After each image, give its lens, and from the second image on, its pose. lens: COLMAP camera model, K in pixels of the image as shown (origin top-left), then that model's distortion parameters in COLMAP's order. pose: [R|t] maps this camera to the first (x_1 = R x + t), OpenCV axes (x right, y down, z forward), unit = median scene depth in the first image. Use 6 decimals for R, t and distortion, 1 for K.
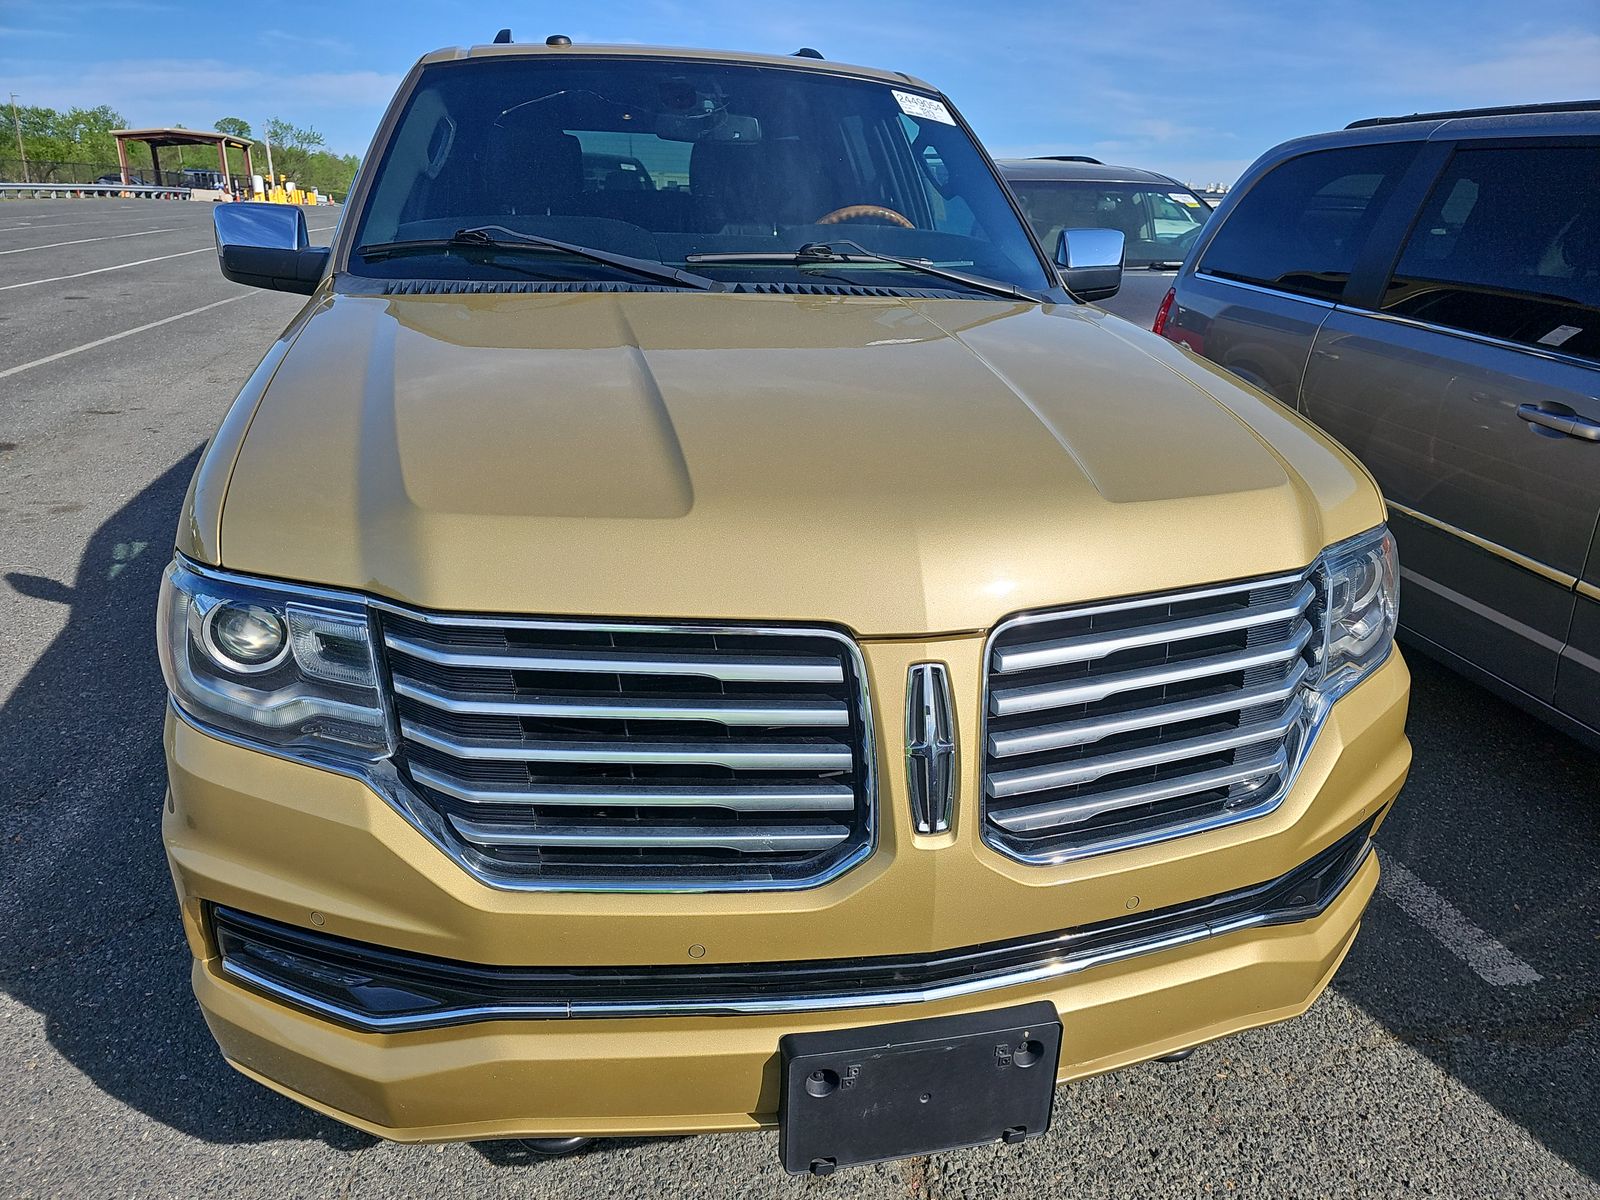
lens RADIAL K [[1084.4, 0, 775.8], [0, 1084.4, 629.4], [0, 0, 1]] dist [0.055098, -0.048641]
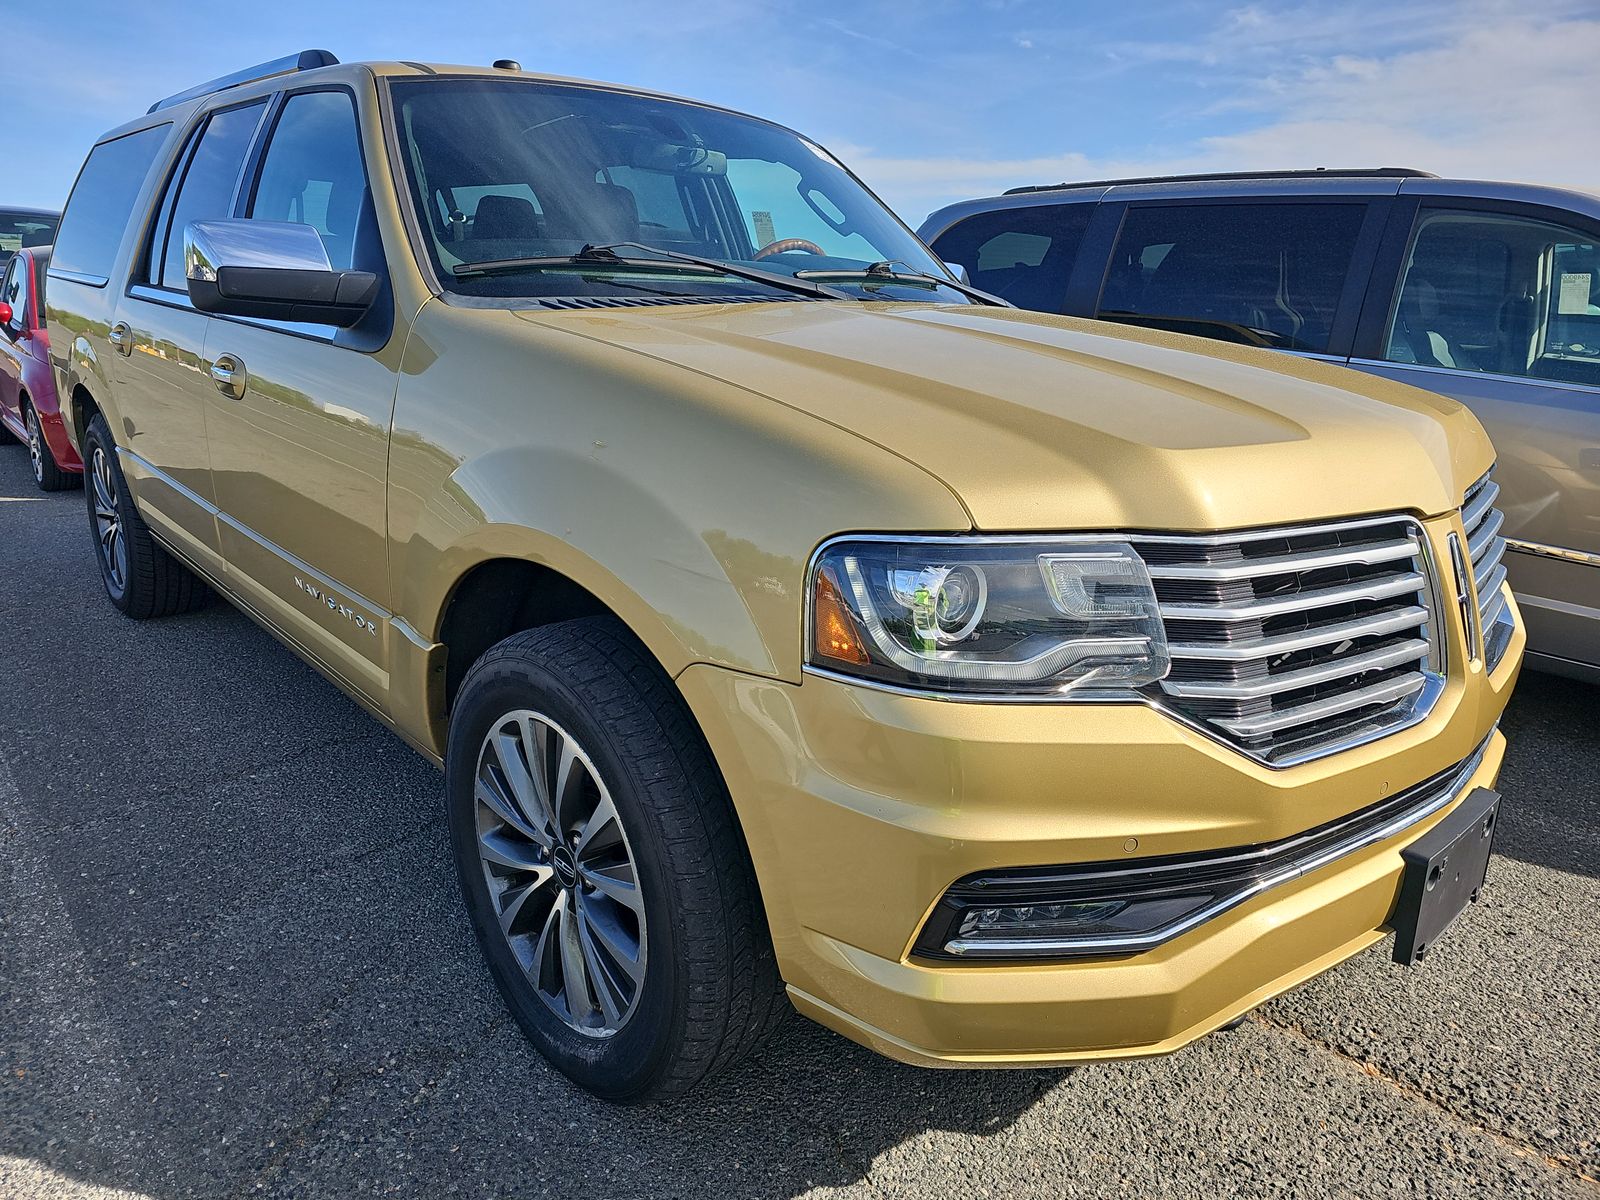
lens RADIAL K [[1084.4, 0, 775.8], [0, 1084.4, 629.4], [0, 0, 1]] dist [0.055098, -0.048641]
pose [[0.864181, -0.156261, 0.478303, -1.154604], [0.186158, 0.982399, -0.015394, 0.013690], [-0.467479, 0.102343, 0.878060, 0.215875]]
